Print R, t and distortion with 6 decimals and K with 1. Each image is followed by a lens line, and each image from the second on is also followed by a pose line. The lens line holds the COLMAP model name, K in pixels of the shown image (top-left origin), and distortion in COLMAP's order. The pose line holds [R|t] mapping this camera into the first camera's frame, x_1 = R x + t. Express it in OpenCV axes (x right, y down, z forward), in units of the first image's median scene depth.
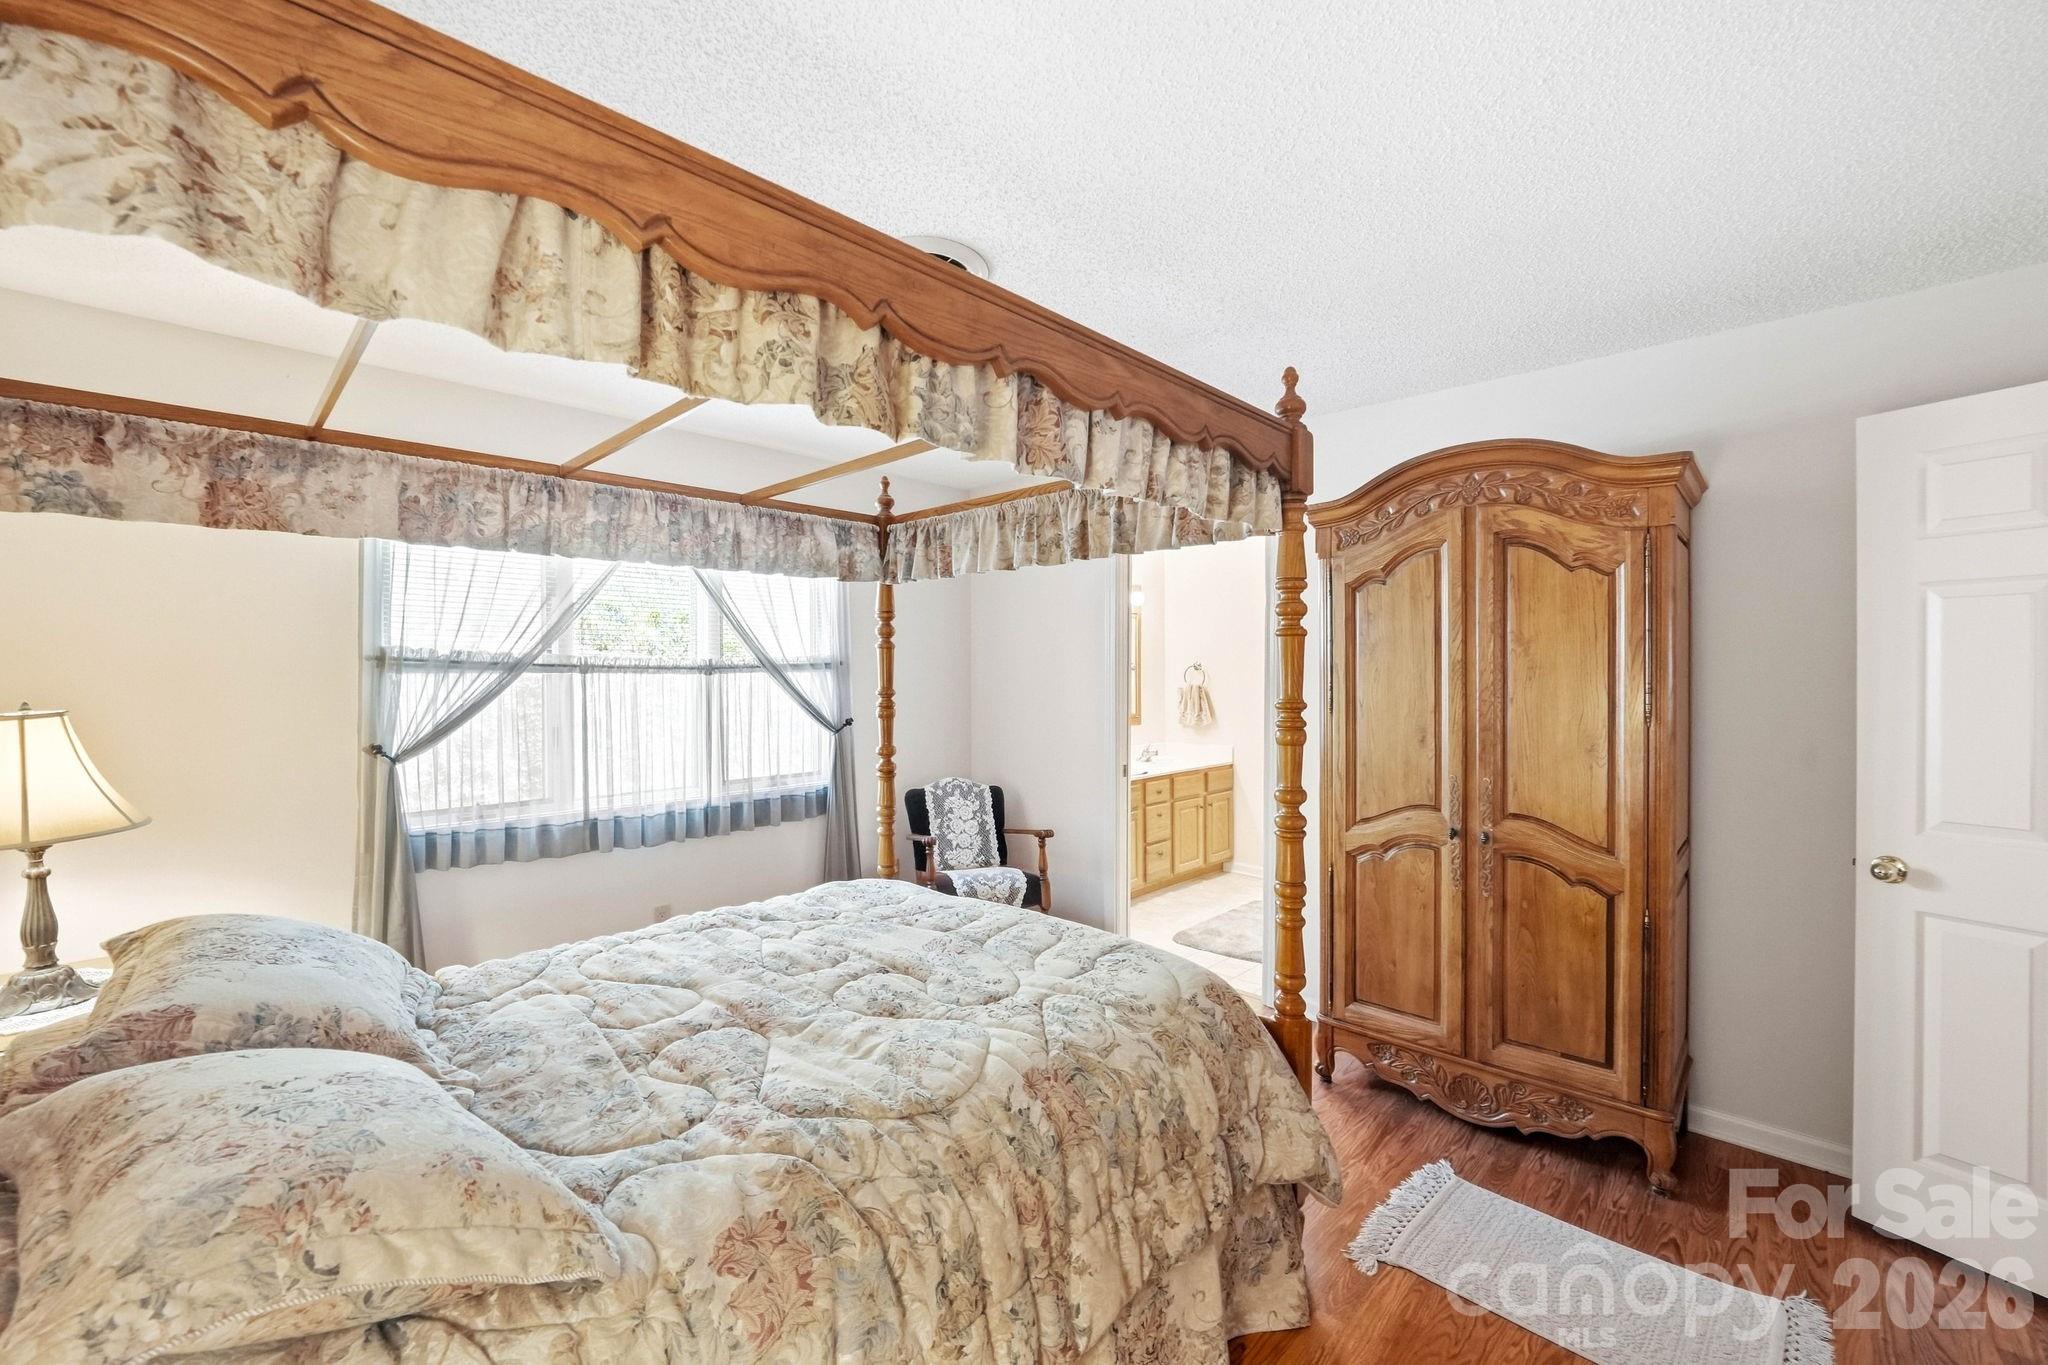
lens RADIAL K [[822.1, 0, 1023.8], [0, 822.1, 683.5], [0, 0, 1]] dist [-0.019665, 0.003564]
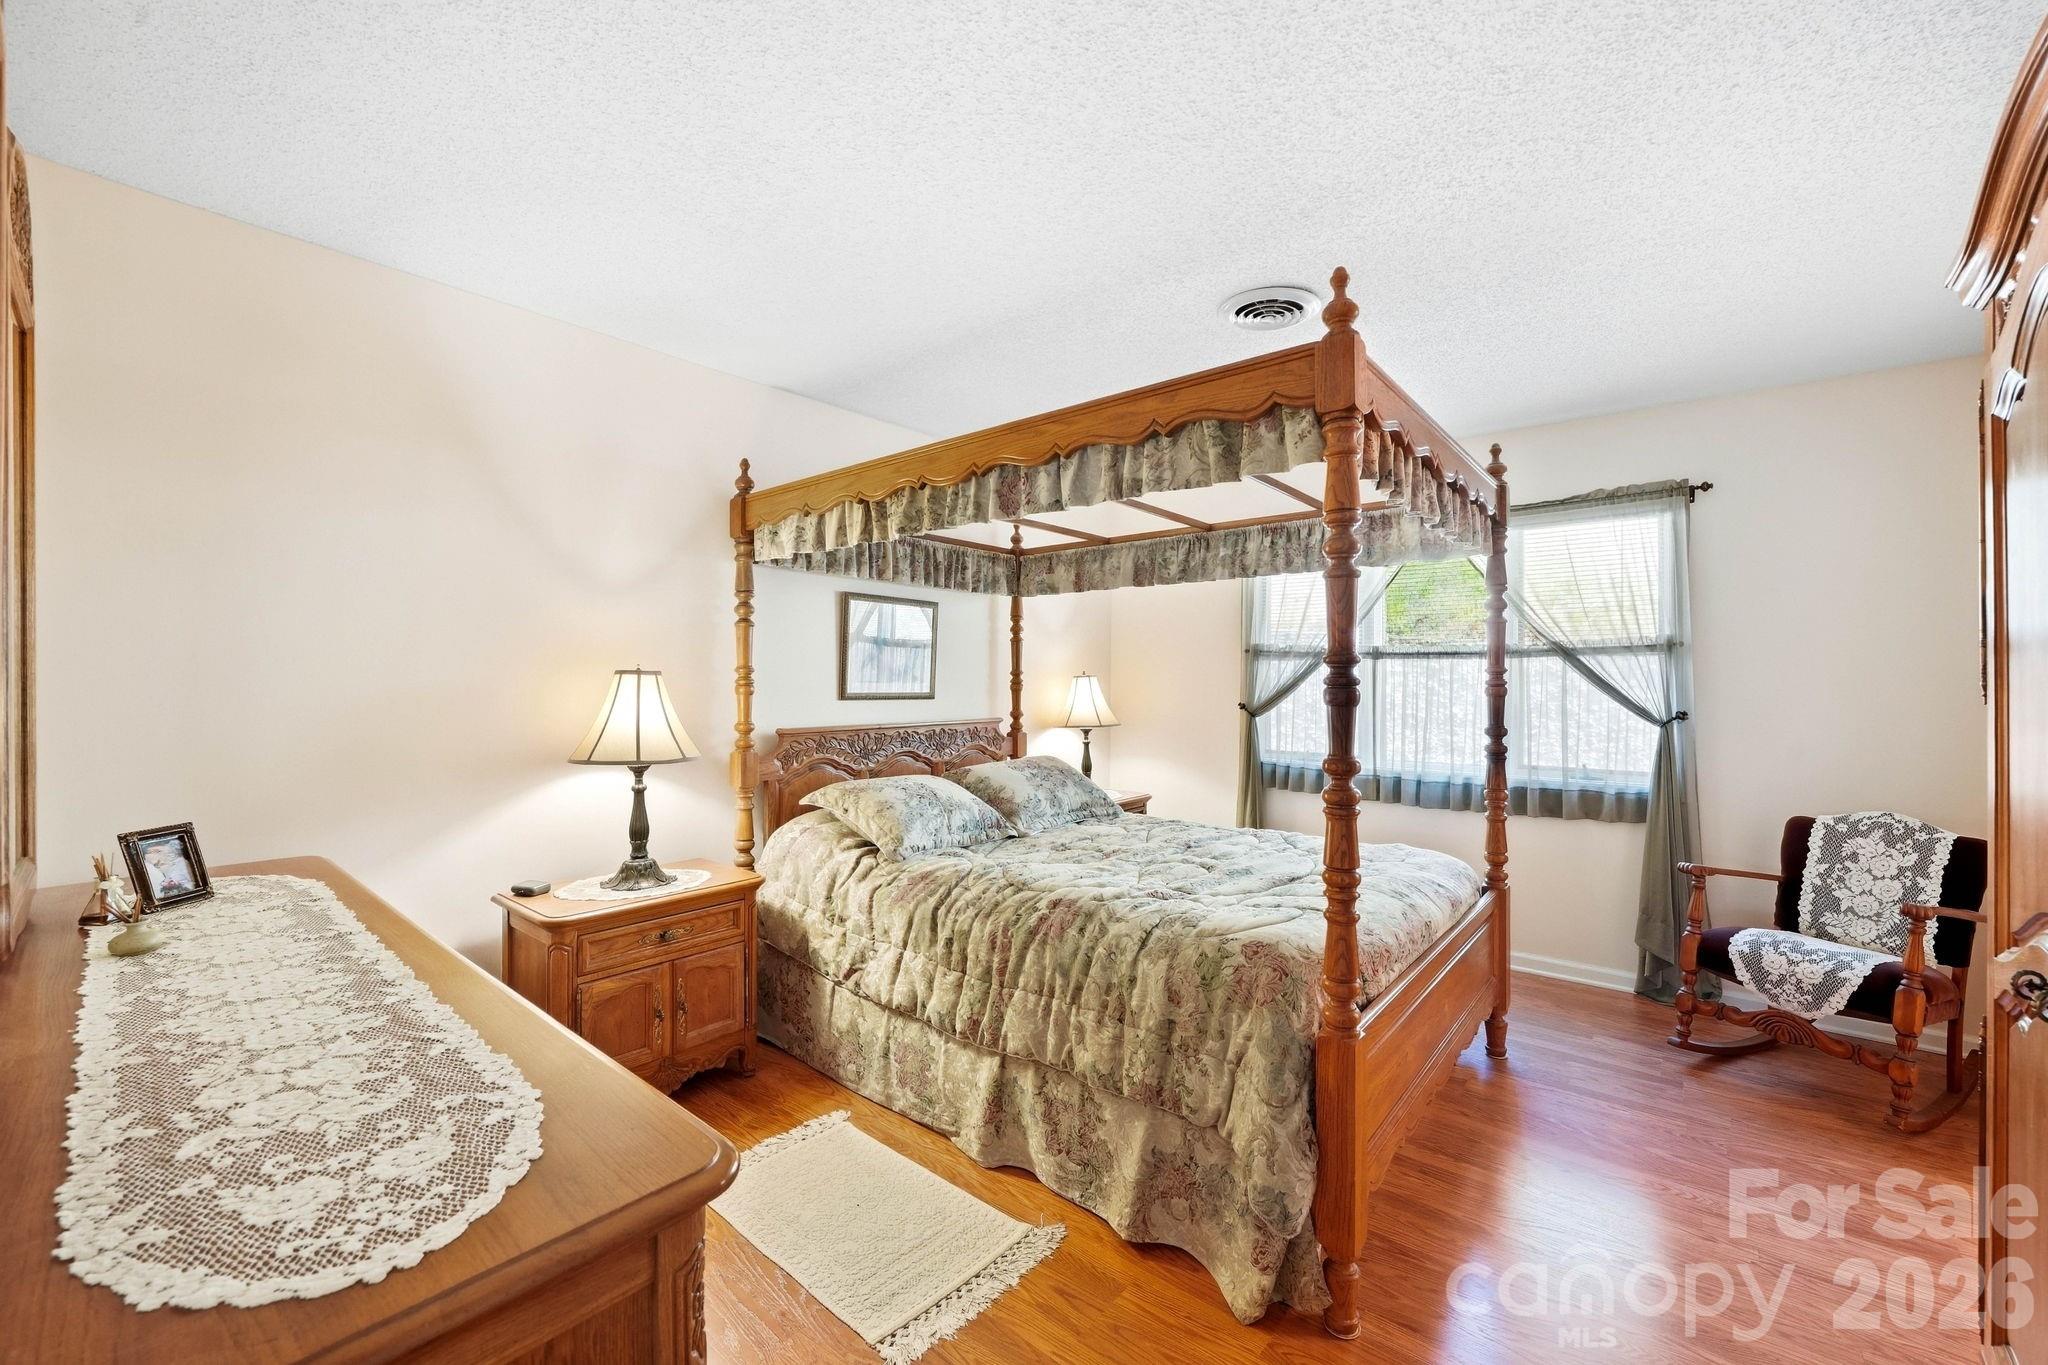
lens RADIAL K [[822.1, 0, 1019.7], [0, 822.1, 667.6], [0, 0, 1]] dist [-0.019665, 0.003564]
pose [[0.094730, -0.005343, -0.995489, 0.753684], [-0.017155, 0.999828, -0.006999, 0.021357], [0.995355, 0.017740, 0.094622, 0.365563]]
